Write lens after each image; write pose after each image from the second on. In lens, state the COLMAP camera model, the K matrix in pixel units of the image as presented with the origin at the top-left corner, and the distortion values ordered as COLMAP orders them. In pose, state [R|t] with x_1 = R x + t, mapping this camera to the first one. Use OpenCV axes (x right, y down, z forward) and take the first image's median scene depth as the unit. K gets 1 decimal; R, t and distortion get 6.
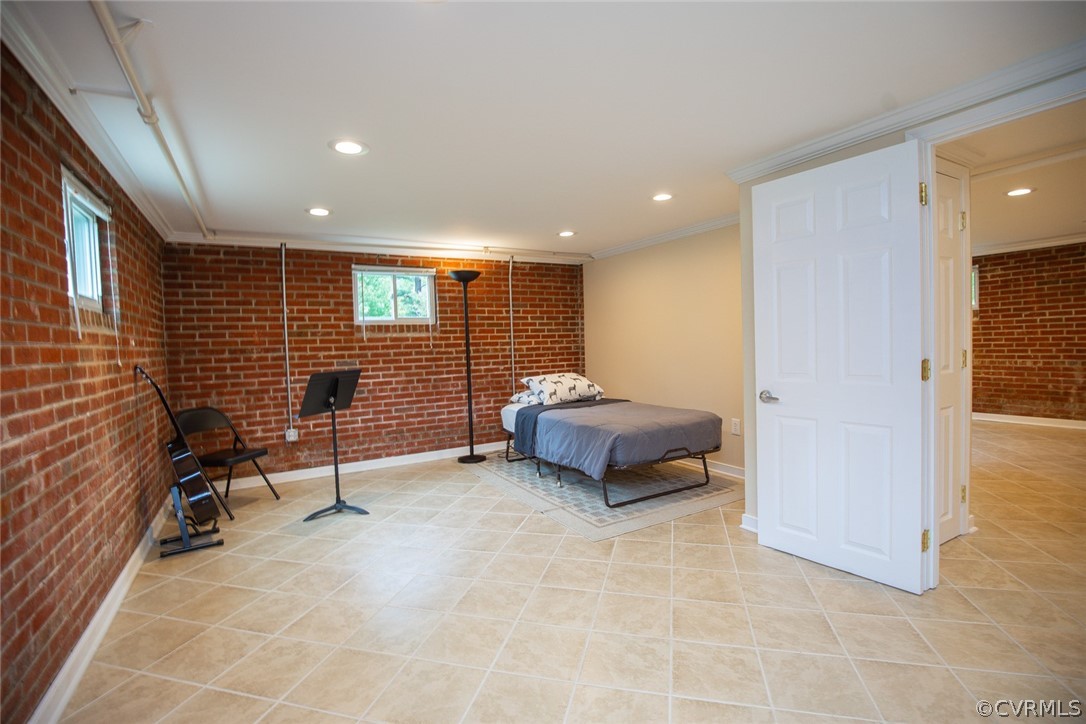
lens RADIAL K [[495.2, 0, 545.4], [0, 495.2, 362.2], [0, 0, 1]] dist [-0.037524, 0.007410]
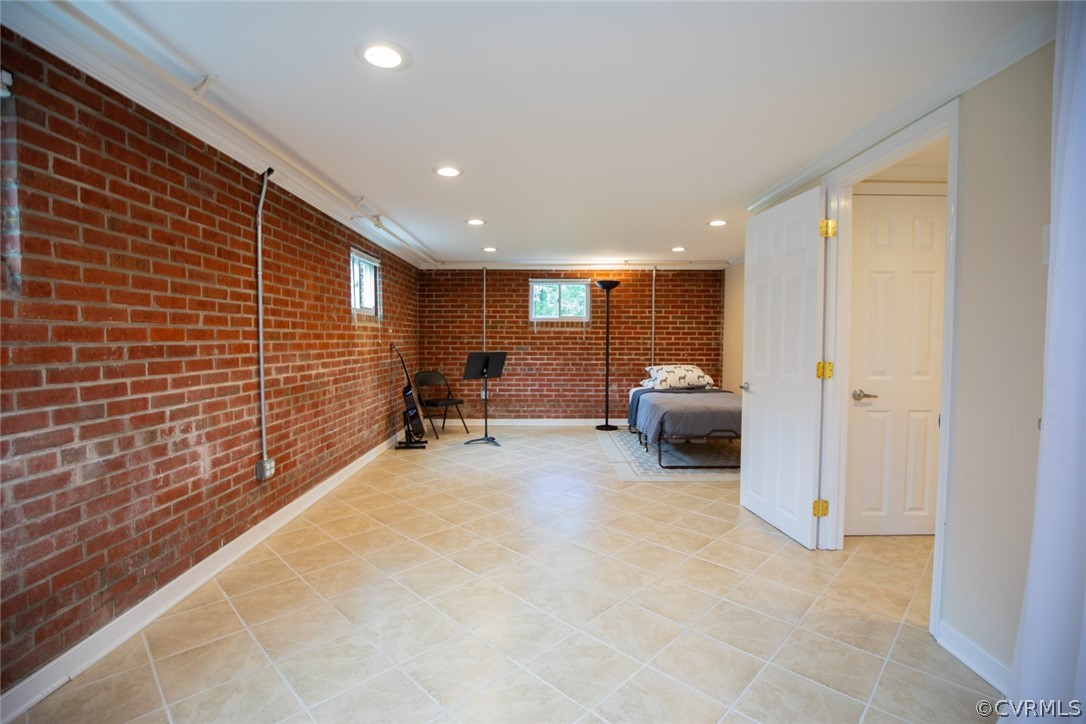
lens RADIAL K [[495.2, 0, 545.4], [0, 495.2, 362.2], [0, 0, 1]] dist [-0.037524, 0.007410]
pose [[0.867207, 0.056632, -0.494717, 0.374009], [-0.048924, 0.998395, 0.028528, -0.002429], [0.495539, -0.000536, 0.868586, -0.211032]]
